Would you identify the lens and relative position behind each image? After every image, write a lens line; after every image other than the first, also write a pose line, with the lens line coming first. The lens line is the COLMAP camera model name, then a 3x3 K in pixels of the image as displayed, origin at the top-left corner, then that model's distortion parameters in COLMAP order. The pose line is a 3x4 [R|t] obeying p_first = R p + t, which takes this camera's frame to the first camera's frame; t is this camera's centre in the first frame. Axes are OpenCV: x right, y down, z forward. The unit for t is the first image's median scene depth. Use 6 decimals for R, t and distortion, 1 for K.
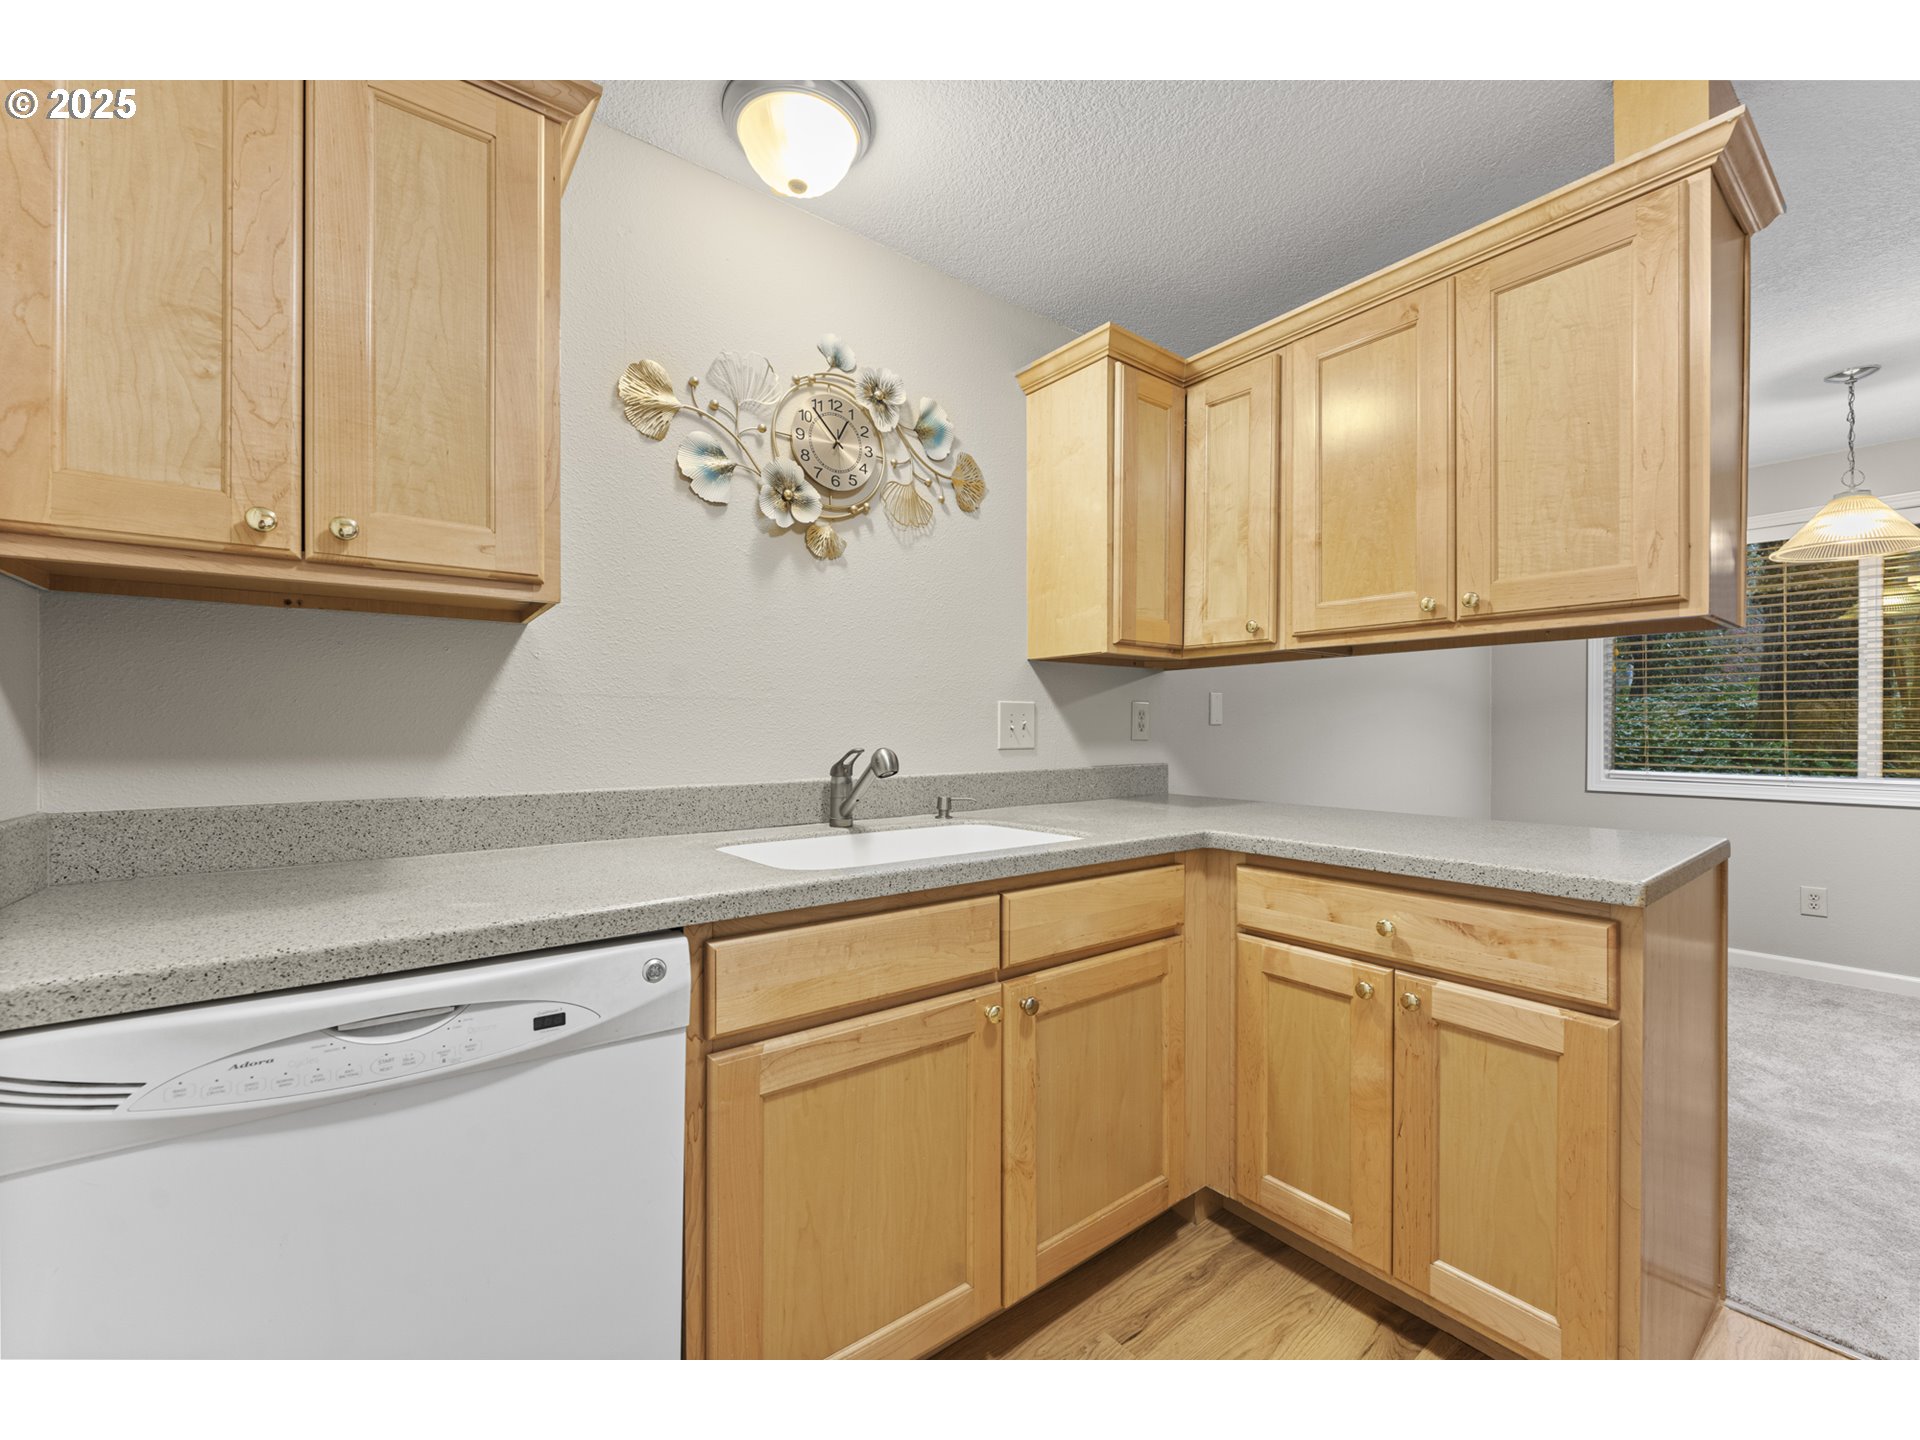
lens RADIAL K [[774.0, 0, 963.9], [0, 774.0, 731.0], [0, 0, 1]] dist [-0.007852, -0.000171]
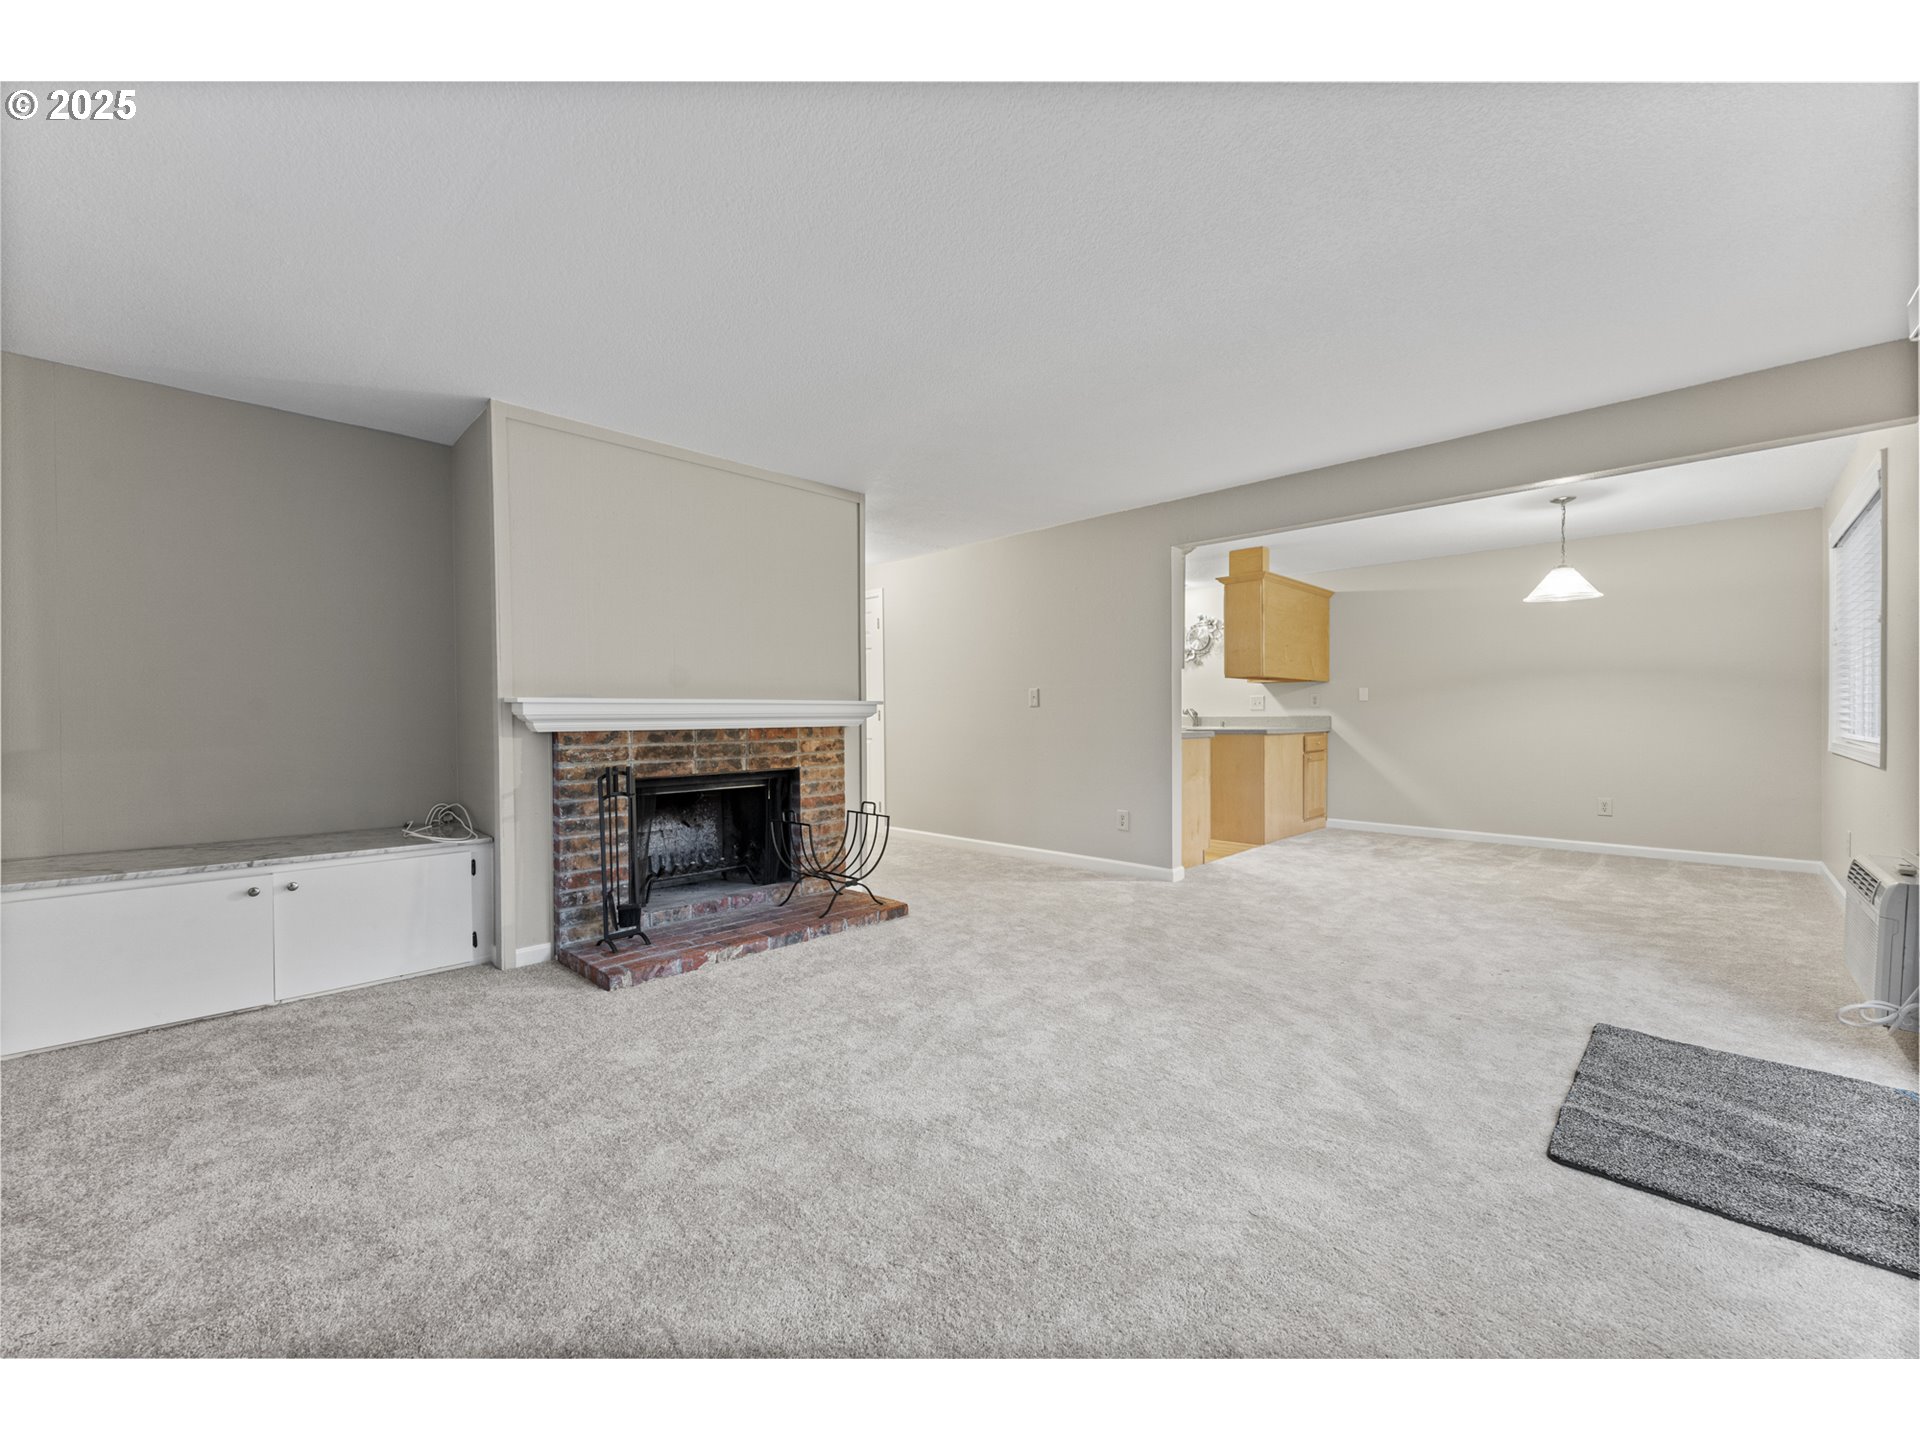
lens RADIAL K [[762.8, 0, 959.9], [0, 762.8, 721.1], [0, 0, 1]] dist [0.000791, 0.000075]
pose [[0.135362, 0.008926, -0.990756, 4.261486], [-0.001838, 0.999960, 0.008758, 0.061229], [0.990795, 0.000636, 0.135373, -0.995334]]
